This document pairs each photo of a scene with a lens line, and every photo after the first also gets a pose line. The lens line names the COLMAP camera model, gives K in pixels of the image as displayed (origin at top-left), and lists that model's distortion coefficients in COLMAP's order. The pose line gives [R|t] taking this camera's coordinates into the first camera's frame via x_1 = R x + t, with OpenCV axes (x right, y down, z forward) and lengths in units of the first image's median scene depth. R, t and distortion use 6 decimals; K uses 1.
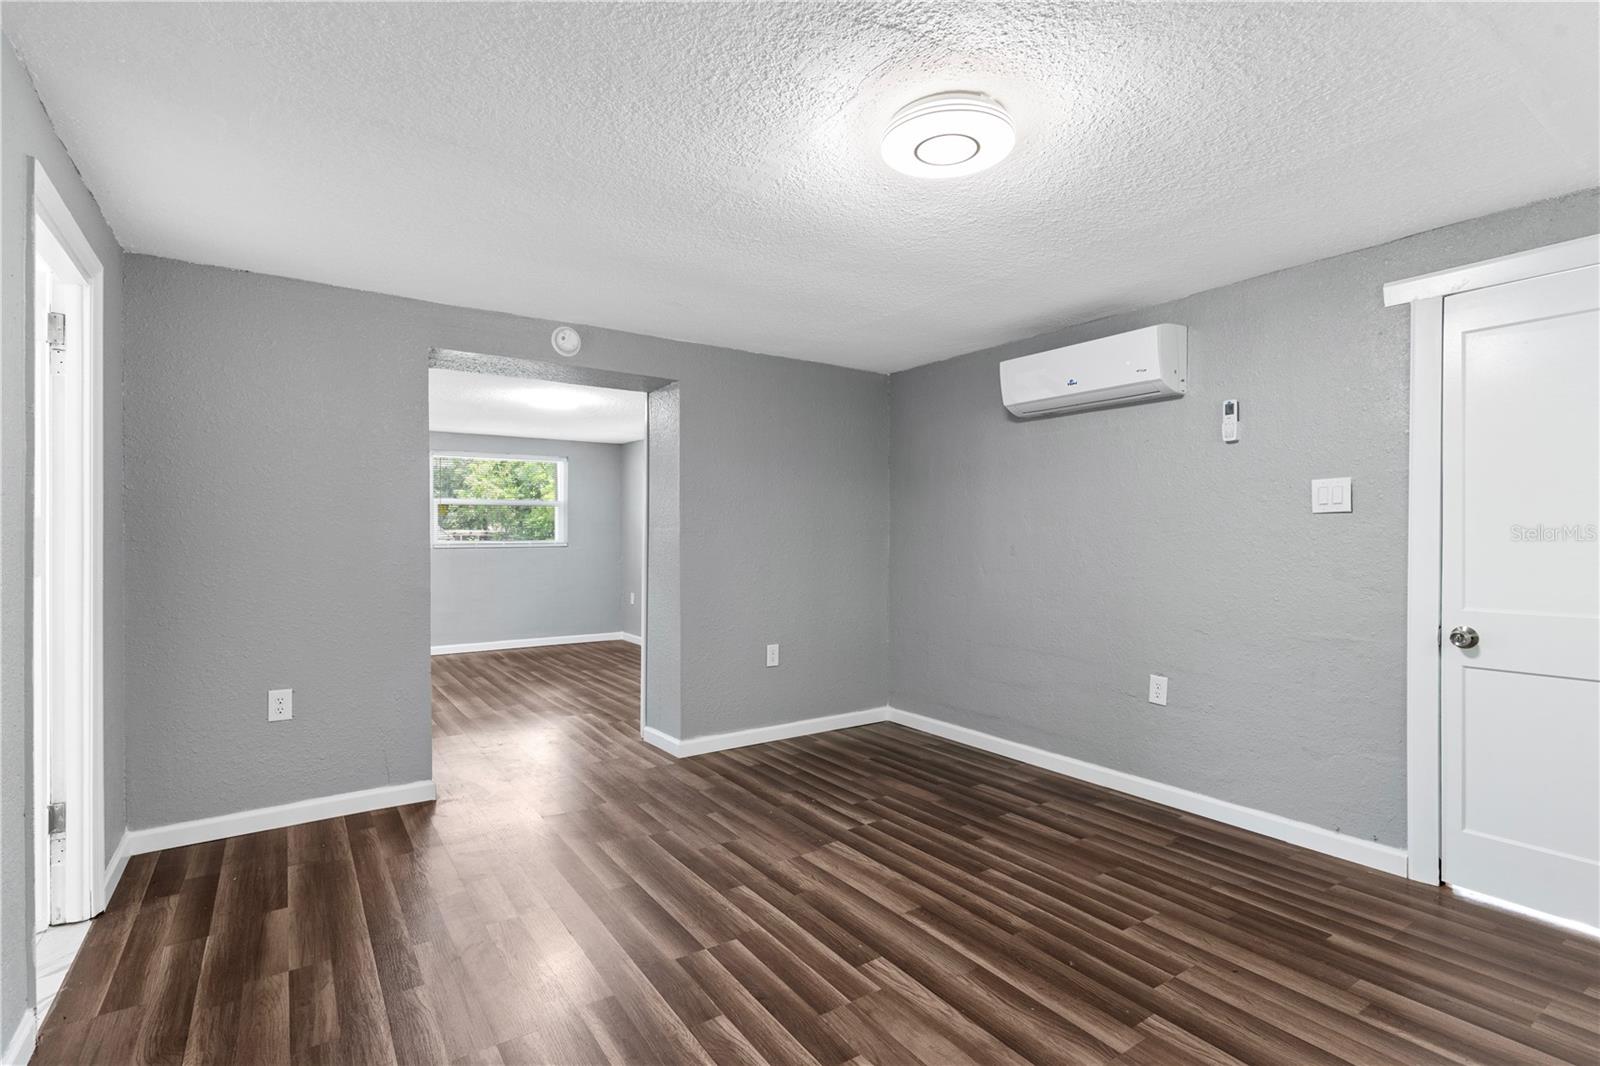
lens RADIAL K [[772.0, 0, 788.2], [0, 772.0, 562.4], [0, 0, 1]] dist [0.008146, -0.000312]
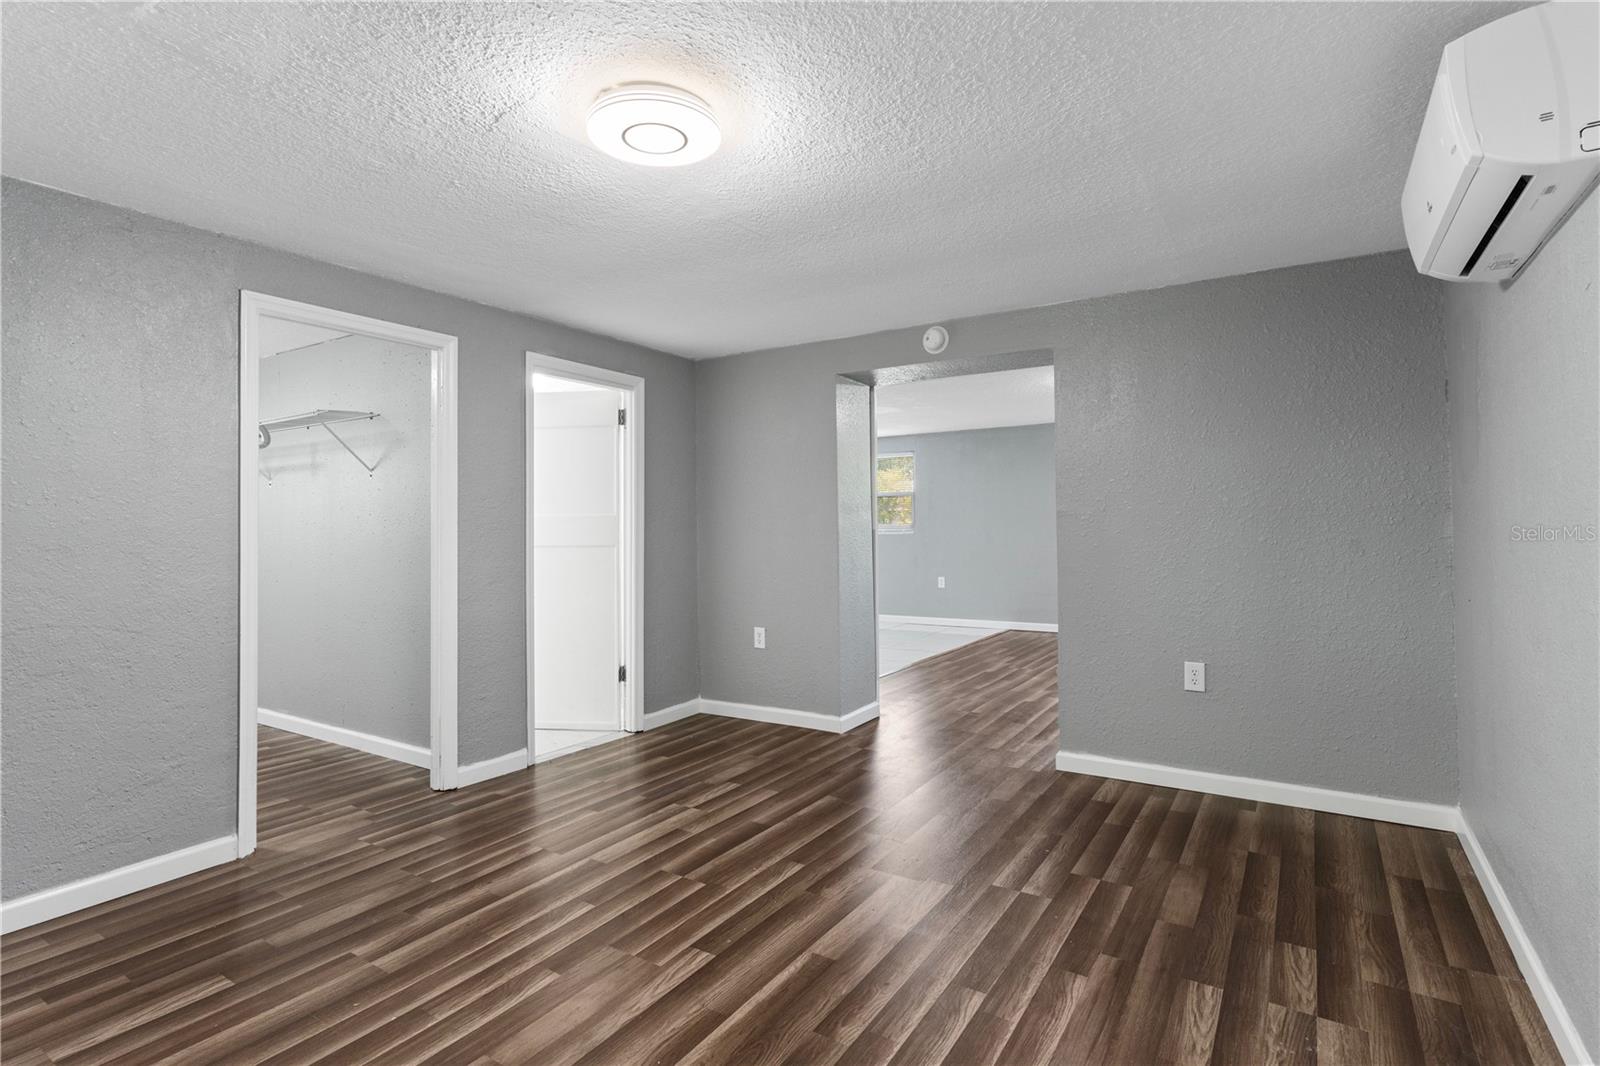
lens RADIAL K [[772.0, 0, 801.4], [0, 772.0, 523.6], [0, 0, 1]] dist [0.008146, -0.000312]
pose [[0.398770, -0.002432, -0.917048, 0.767880], [-0.020462, 0.999724, -0.011550, -0.018673], [0.916823, 0.023370, 0.398610, 0.505425]]
